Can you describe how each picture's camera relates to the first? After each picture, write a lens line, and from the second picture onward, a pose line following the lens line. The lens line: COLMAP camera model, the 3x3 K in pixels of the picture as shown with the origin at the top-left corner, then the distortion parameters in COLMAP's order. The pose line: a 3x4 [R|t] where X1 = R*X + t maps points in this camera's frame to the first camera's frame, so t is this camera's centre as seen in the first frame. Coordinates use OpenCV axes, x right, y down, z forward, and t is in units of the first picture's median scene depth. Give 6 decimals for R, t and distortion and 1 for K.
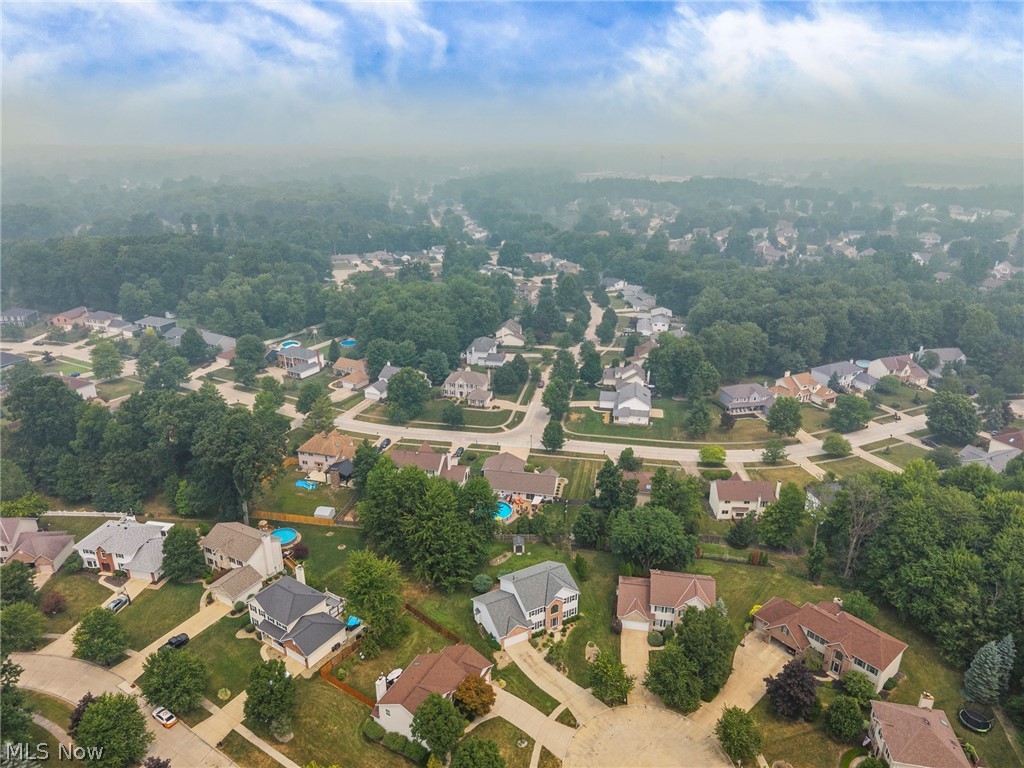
lens RADIAL K [[694.1, 0, 512.0], [0, 694.1, 384.0], [0, 0, 1]] dist [0.003484, -0.001793]
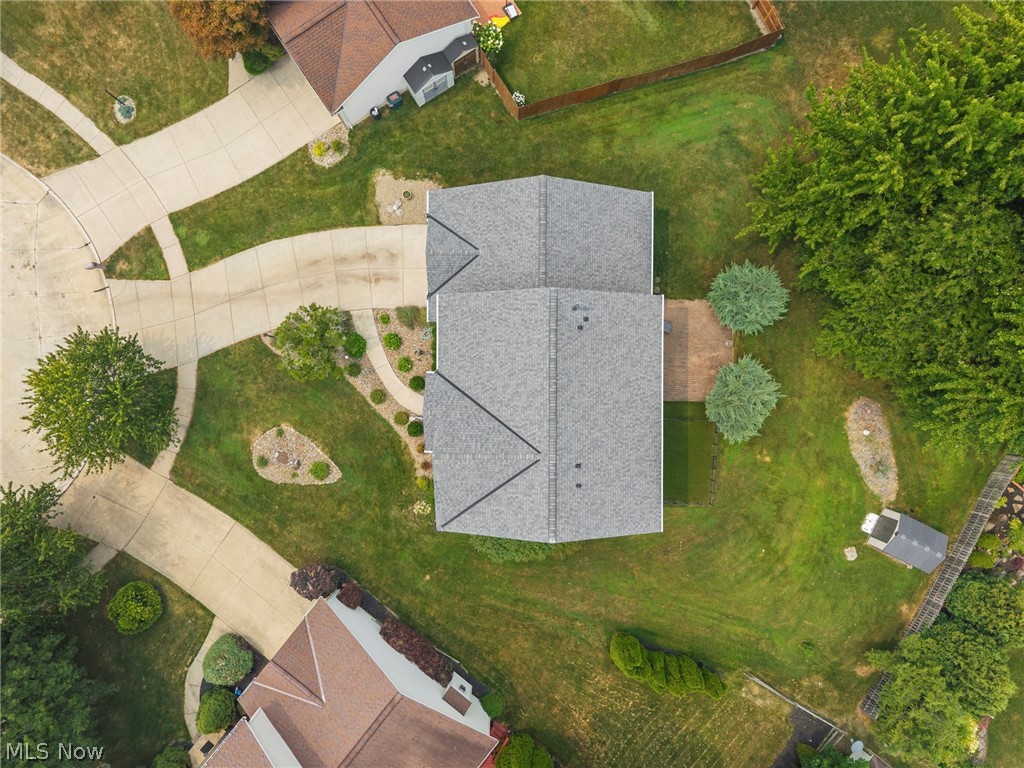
lens RADIAL K [[714.0, 0, 512.0], [0, 714.0, 384.0], [0, 0, 1]] dist [0.010148, 0.000799]
pose [[-0.481567, 0.876375, -0.007757, 0.039350], [-0.324695, -0.170185, 0.930382, 0.050438], [0.814043, 0.450560, 0.366510, 0.909998]]
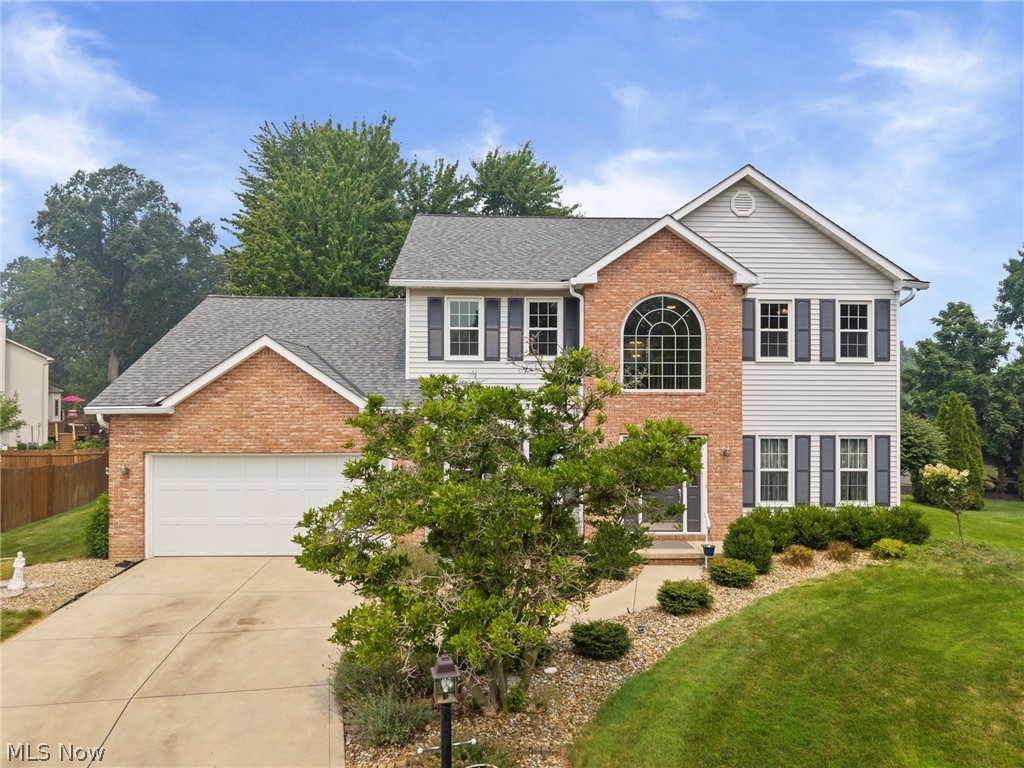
lens RADIAL K [[694.1, 0, 512.0], [0, 694.1, 384.0], [0, 0, 1]] dist [0.003484, -0.001793]
pose [[0.896986, -0.011496, -0.441909, 0.089293], [-0.157861, 0.925419, -0.344500, 0.371790], [0.412911, 0.378772, 0.828273, 0.891721]]
